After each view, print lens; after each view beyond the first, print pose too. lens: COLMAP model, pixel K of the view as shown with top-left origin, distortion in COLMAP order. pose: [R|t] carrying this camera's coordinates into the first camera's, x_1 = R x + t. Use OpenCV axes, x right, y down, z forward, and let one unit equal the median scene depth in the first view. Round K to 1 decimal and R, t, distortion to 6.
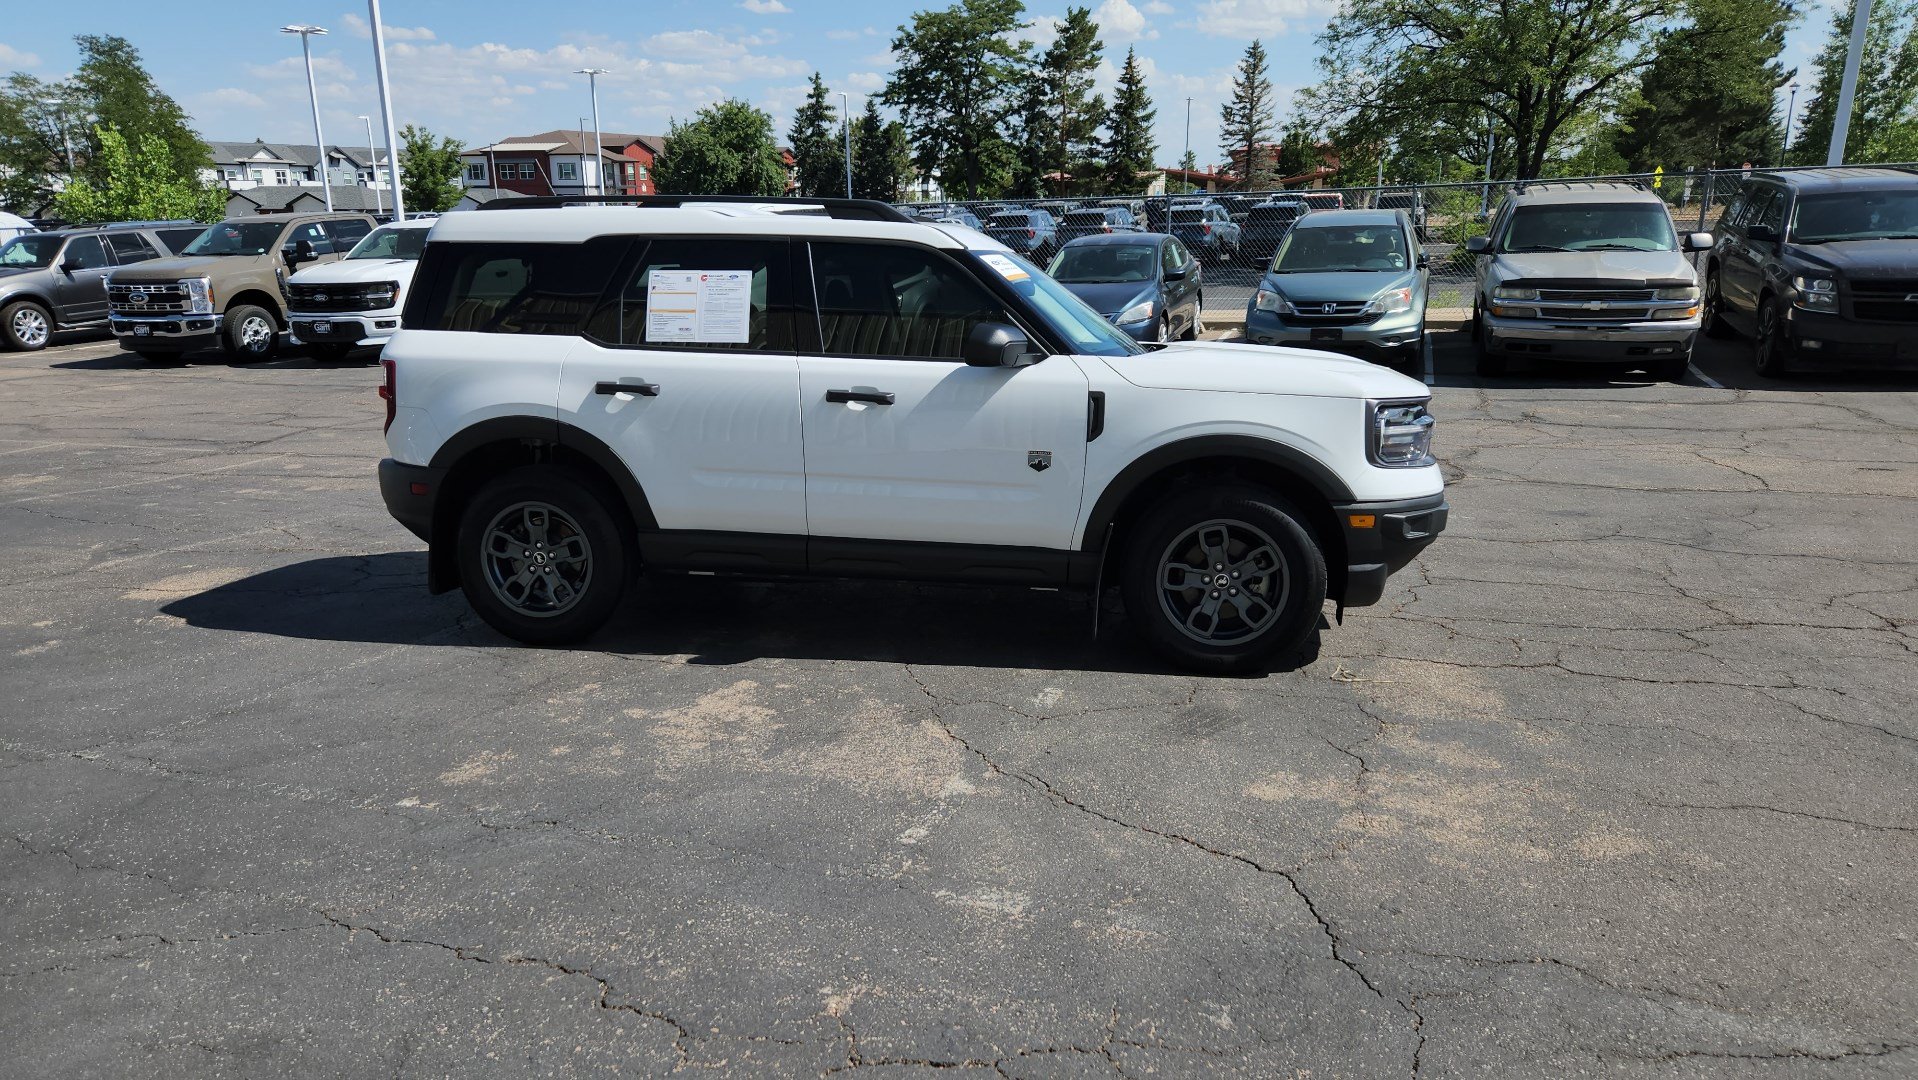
lens RADIAL K [[1289.6, 0, 925.8], [0, 1289.6, 568.4], [0, 0, 1]] dist [0.066621, -0.051211]
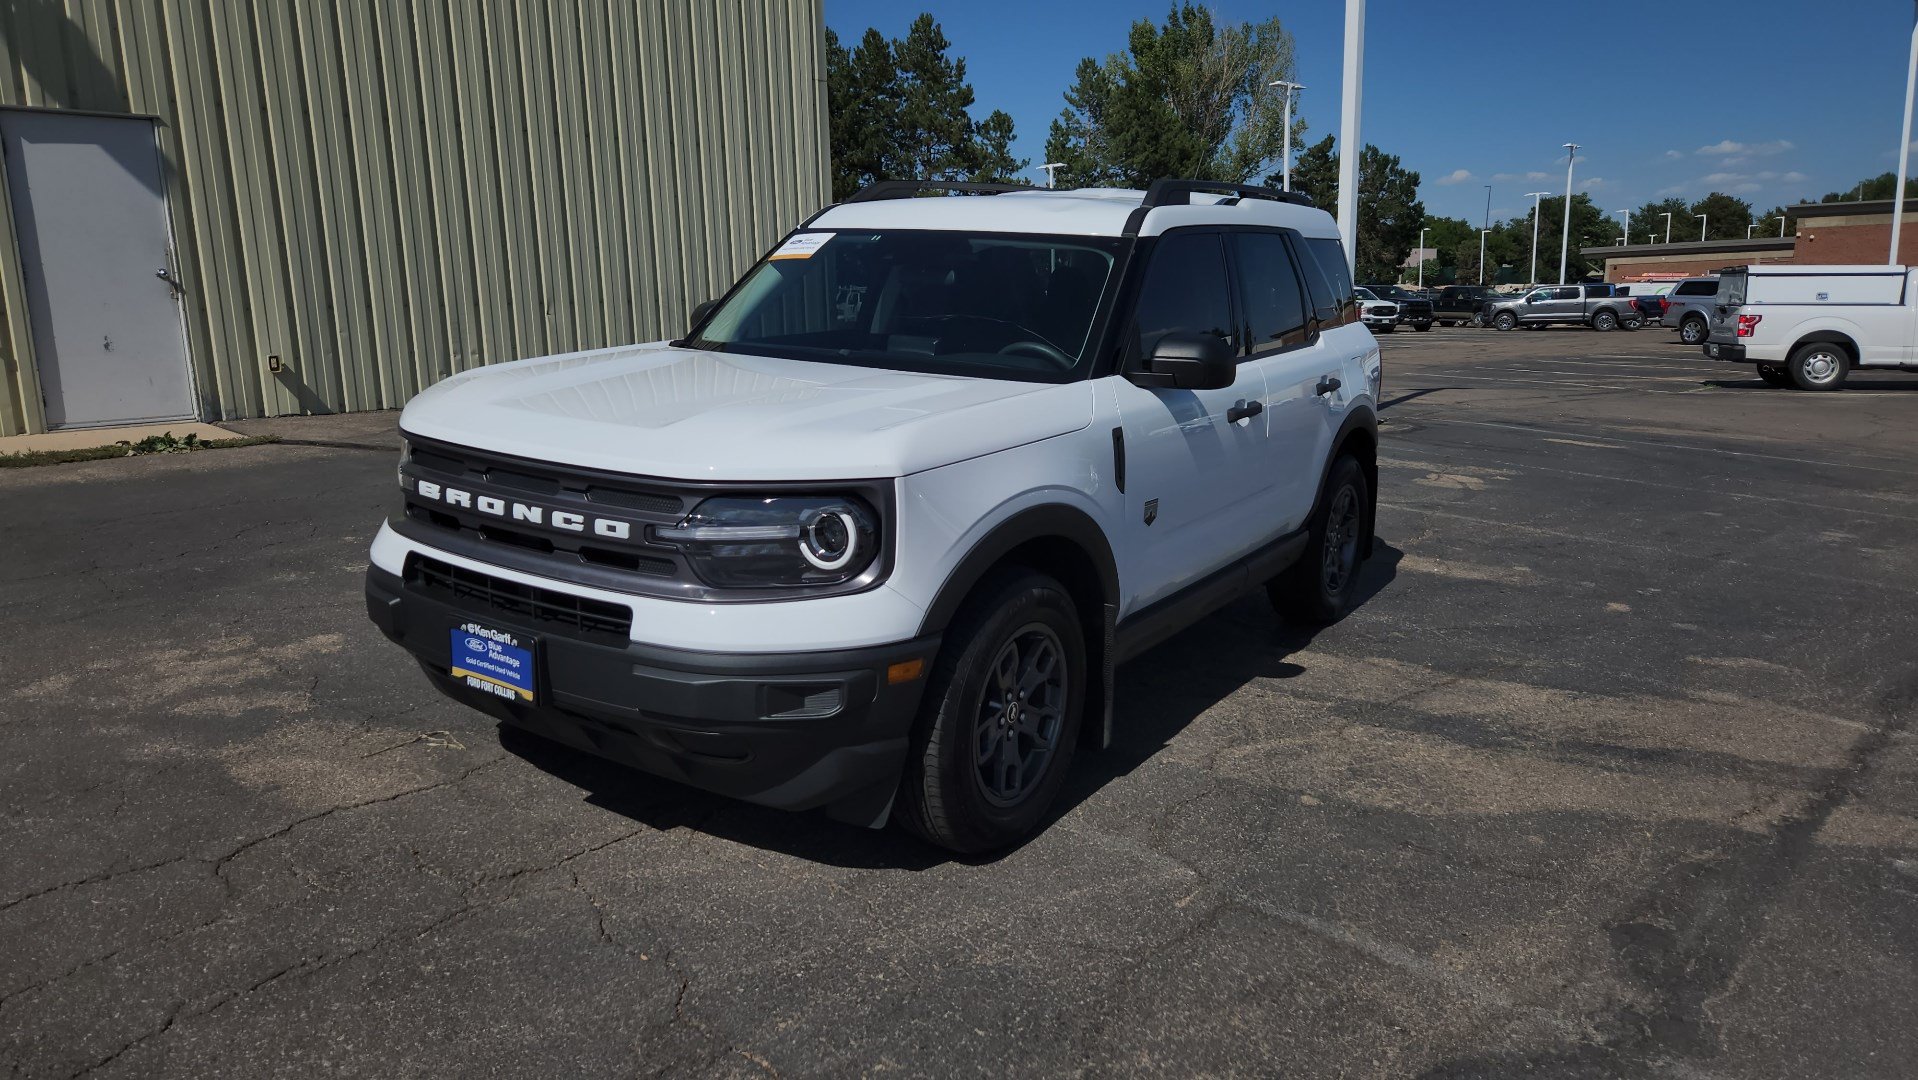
lens RADIAL K [[1297.1, 0, 954.3], [0, 1297.1, 509.0], [0, 0, 1]] dist [0.040130, -0.006364]
pose [[-0.404977, 0.169004, -0.898572, 0.309806], [-0.223986, 0.934486, 0.276707, -0.120595], [0.886467, 0.313327, -0.340591, 0.521236]]
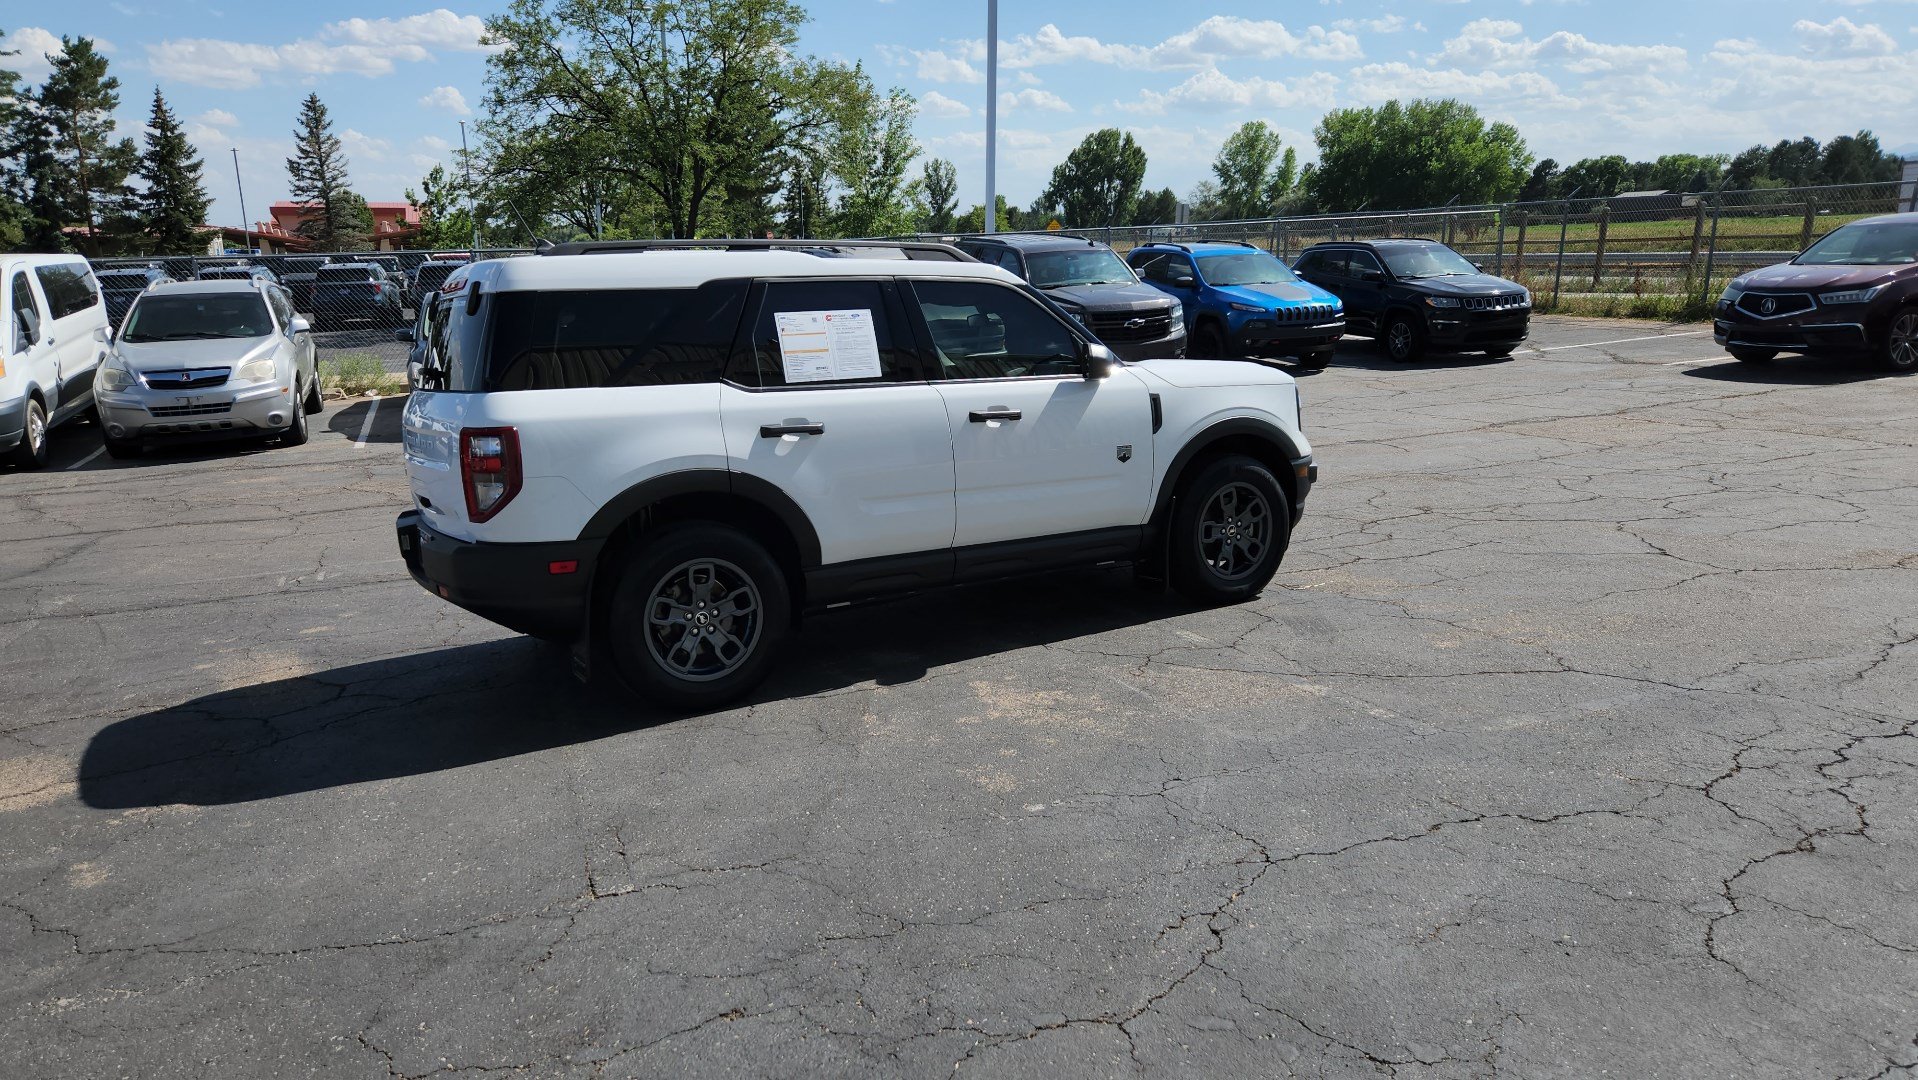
lens RADIAL K [[1289.6, 0, 939.5], [0, 1289.6, 566.8], [0, 0, 1]] dist [0.066621, -0.051211]
pose [[0.759311, -0.155877, 0.631782, -0.281982], [0.184430, 0.982626, 0.020782, -0.012144], [-0.624045, 0.100739, 0.774867, 0.058817]]
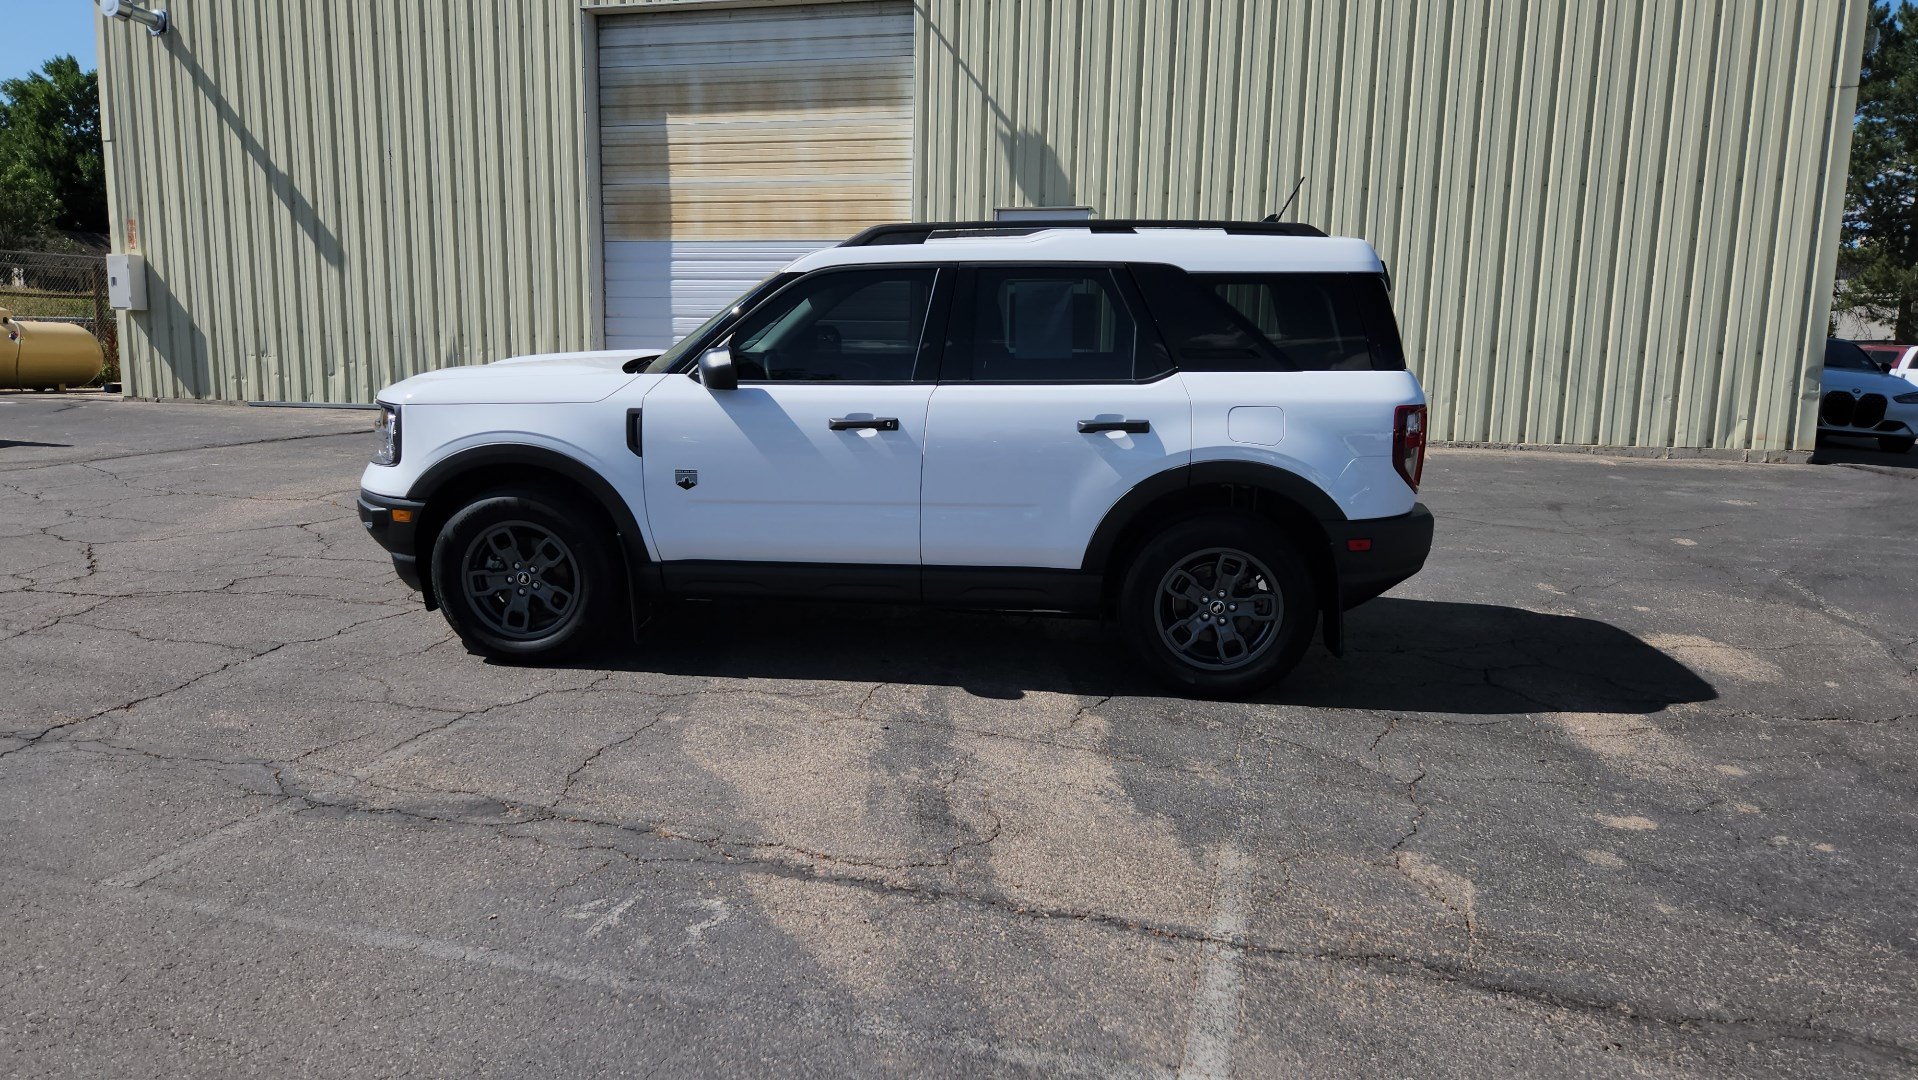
lens RADIAL K [[1285.4, 0, 934.8], [0, 1285.4, 544.3], [0, 0, 1]] dist [0.068762, -0.054185]
pose [[-0.996998, -0.000561, -0.077423, 0.013217], [-0.032323, 0.911680, 0.409627, -0.184776], [0.070355, 0.410900, -0.908962, 0.796796]]
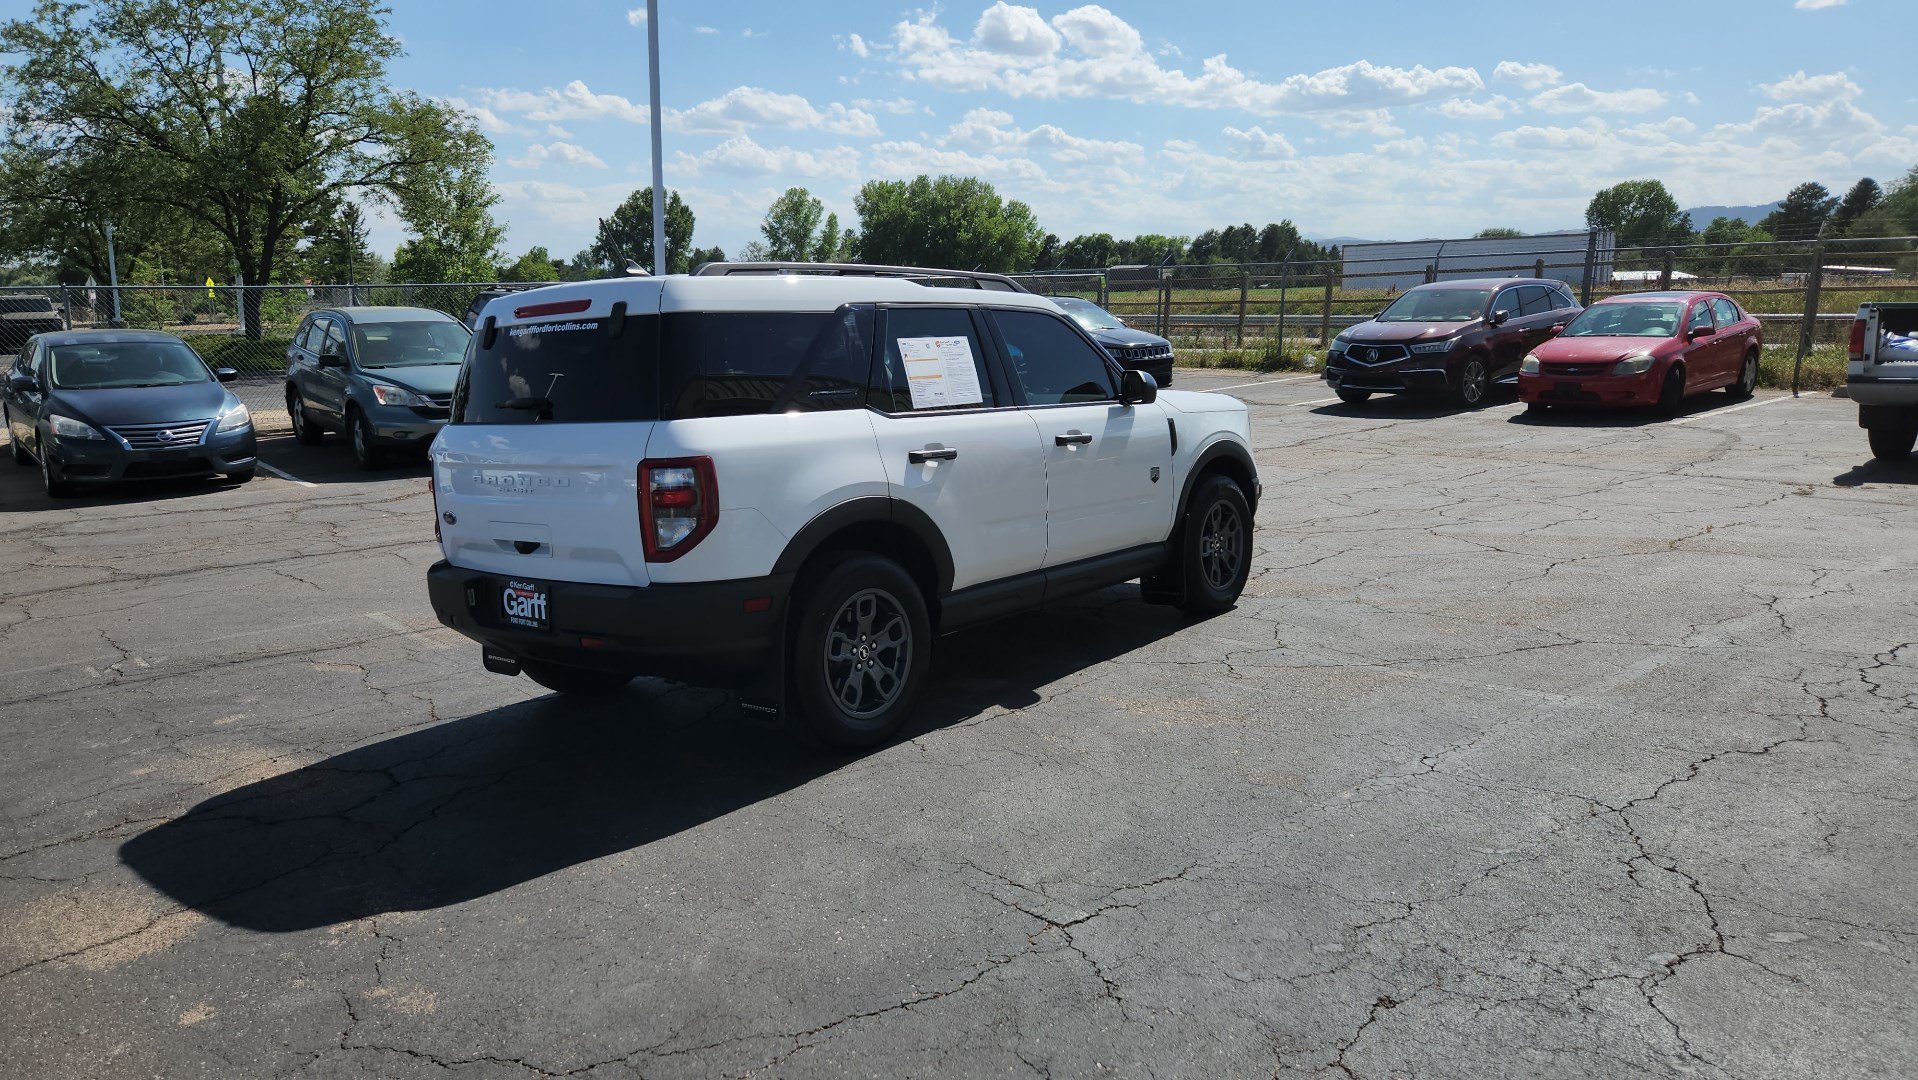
lens RADIAL K [[1285.4, 0, 934.3], [0, 1285.4, 546.5], [0, 0, 1]] dist [0.068762, -0.054185]
pose [[0.499090, -0.150775, 0.853332, -0.383935], [0.231949, 0.972058, 0.036092, -0.037705], [-0.834930, 0.179916, 0.520117, 0.178346]]
